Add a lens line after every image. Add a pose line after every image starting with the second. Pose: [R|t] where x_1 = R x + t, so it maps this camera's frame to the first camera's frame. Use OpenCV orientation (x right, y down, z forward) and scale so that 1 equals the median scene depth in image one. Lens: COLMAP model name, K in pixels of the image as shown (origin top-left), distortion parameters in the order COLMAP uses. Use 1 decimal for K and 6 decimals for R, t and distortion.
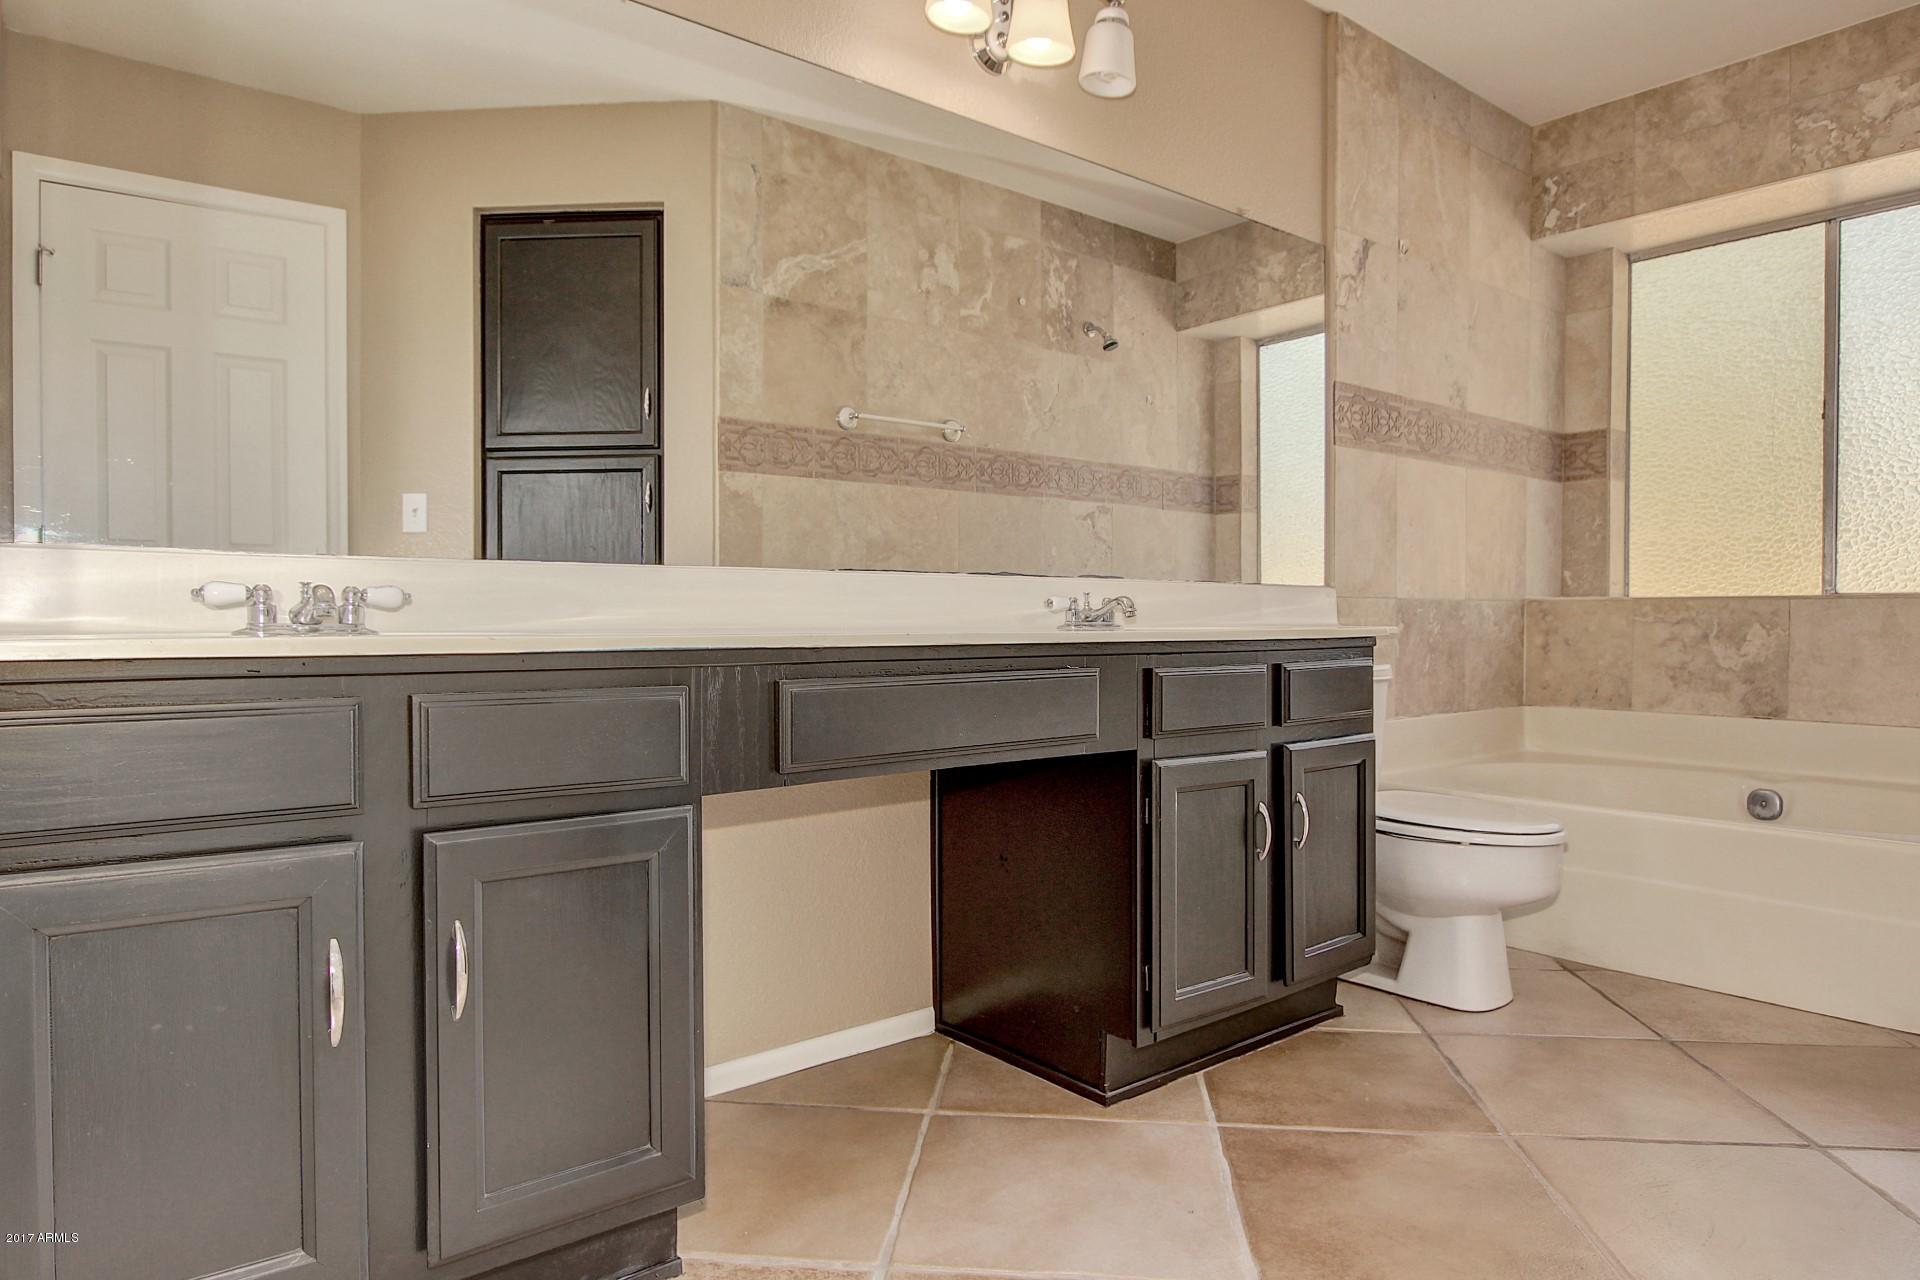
lens RADIAL K [[1126.1, 0, 953.1], [0, 1126.1, 635.5], [0, 0, 1]] dist [-0.014368, -0.000012]
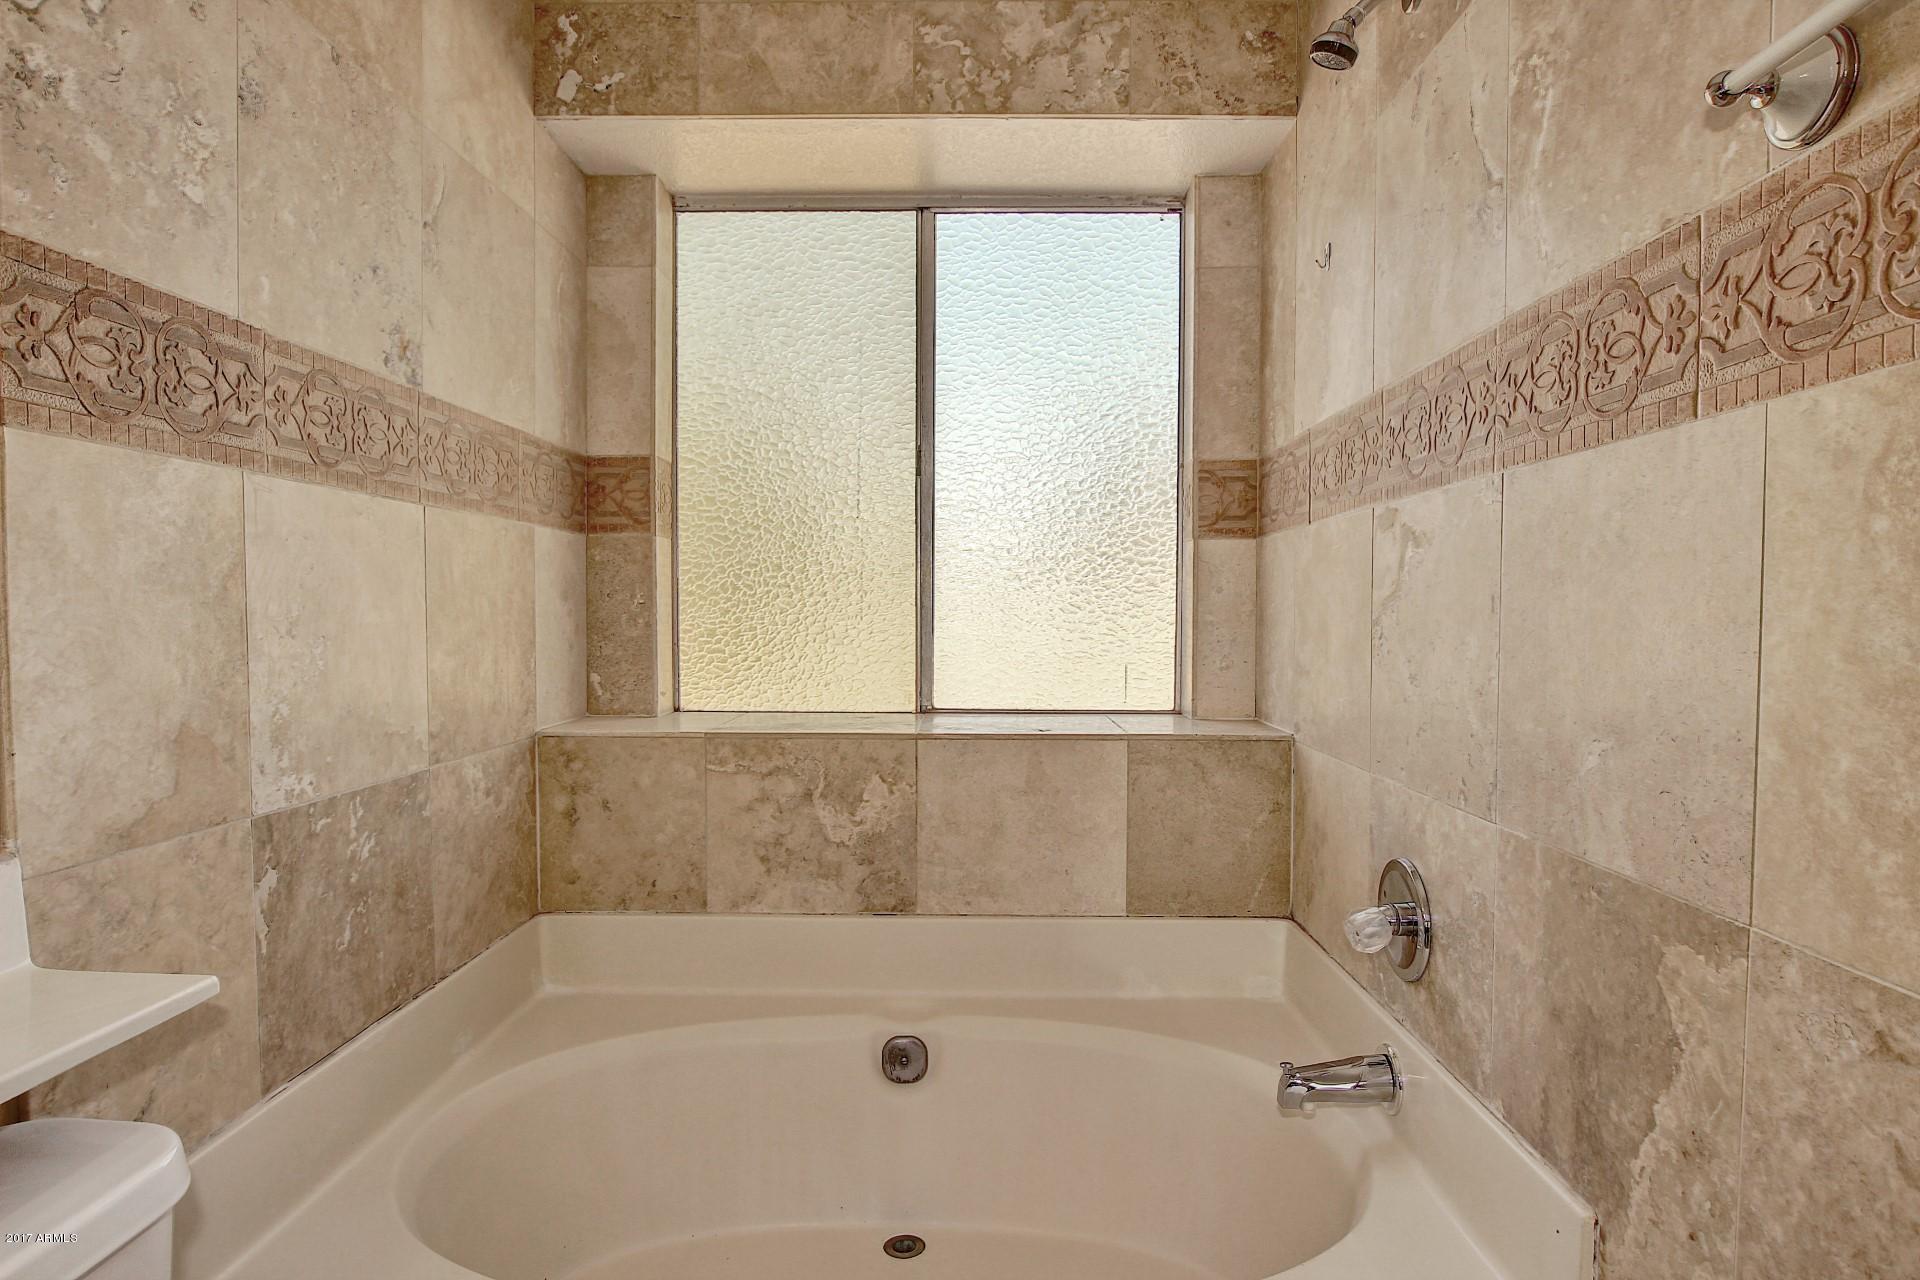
lens RADIAL K [[1010.7, 0, 948.3], [0, 1010.7, 642.3], [0, 0, 1]] dist [-0.023536, 0.000828]
pose [[0.631689, -0.030511, 0.774621, 0.263241], [0.014266, 0.999513, 0.027736, -0.100122], [-0.775091, -0.006470, 0.631817, 0.549305]]
